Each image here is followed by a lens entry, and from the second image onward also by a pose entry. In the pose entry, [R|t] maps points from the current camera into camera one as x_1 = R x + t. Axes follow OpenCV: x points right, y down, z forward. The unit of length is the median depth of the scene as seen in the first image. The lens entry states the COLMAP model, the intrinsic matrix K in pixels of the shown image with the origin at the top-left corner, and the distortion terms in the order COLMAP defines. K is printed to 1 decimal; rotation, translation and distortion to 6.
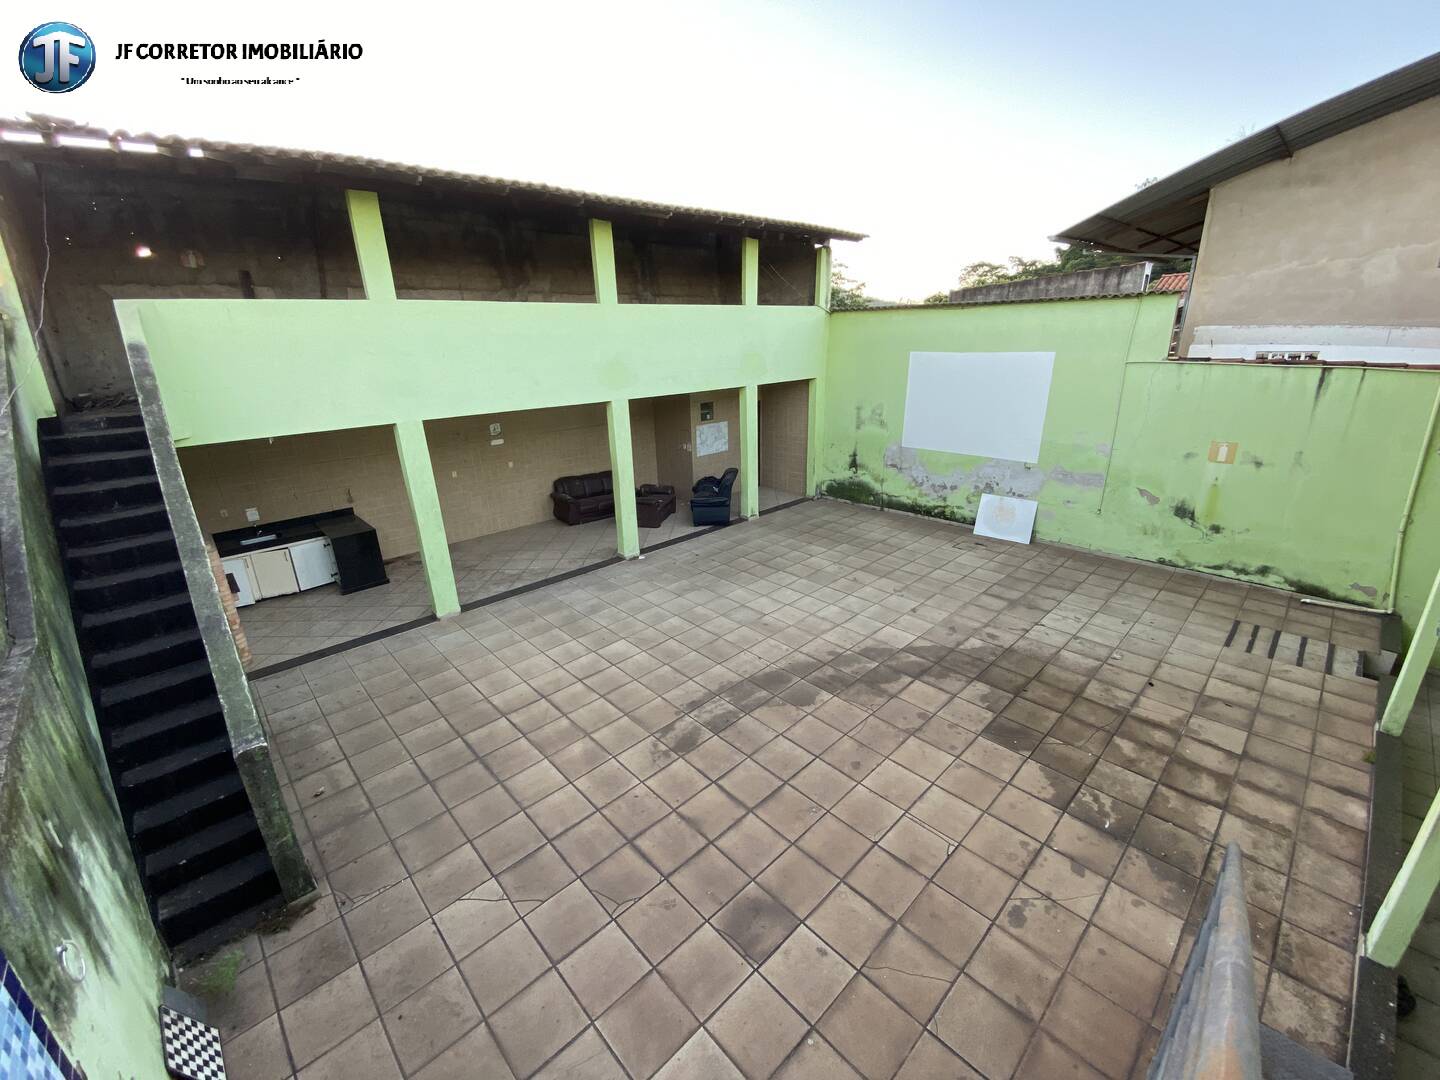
lens RADIAL K [[593.8, 0, 719.2], [0, 593.8, 534.5], [0, 0, 1]] dist [0.020058, -0.001044]
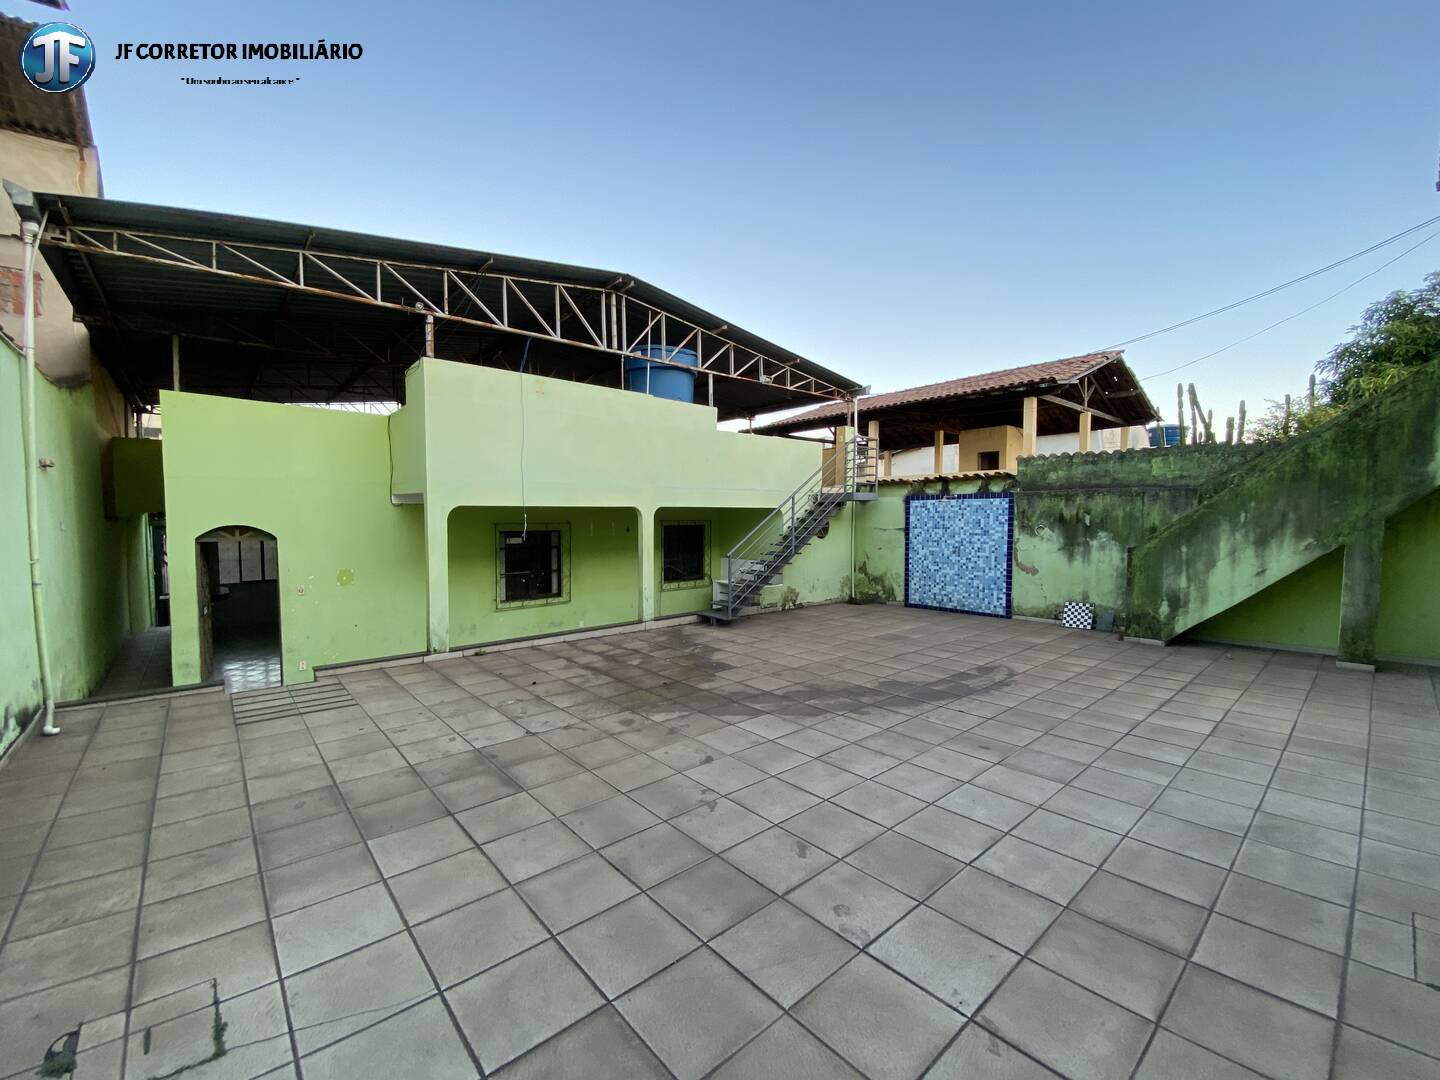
lens RADIAL K [[593.8, 0, 721.8], [0, 593.8, 544.7], [0, 0, 1]] dist [0.020058, -0.001044]
pose [[-0.998829, 0.027165, 0.040029, 0.326982], [0.040118, 0.927525, 0.371601, -0.270834], [-0.027033, 0.372772, -0.927529, 1.596751]]
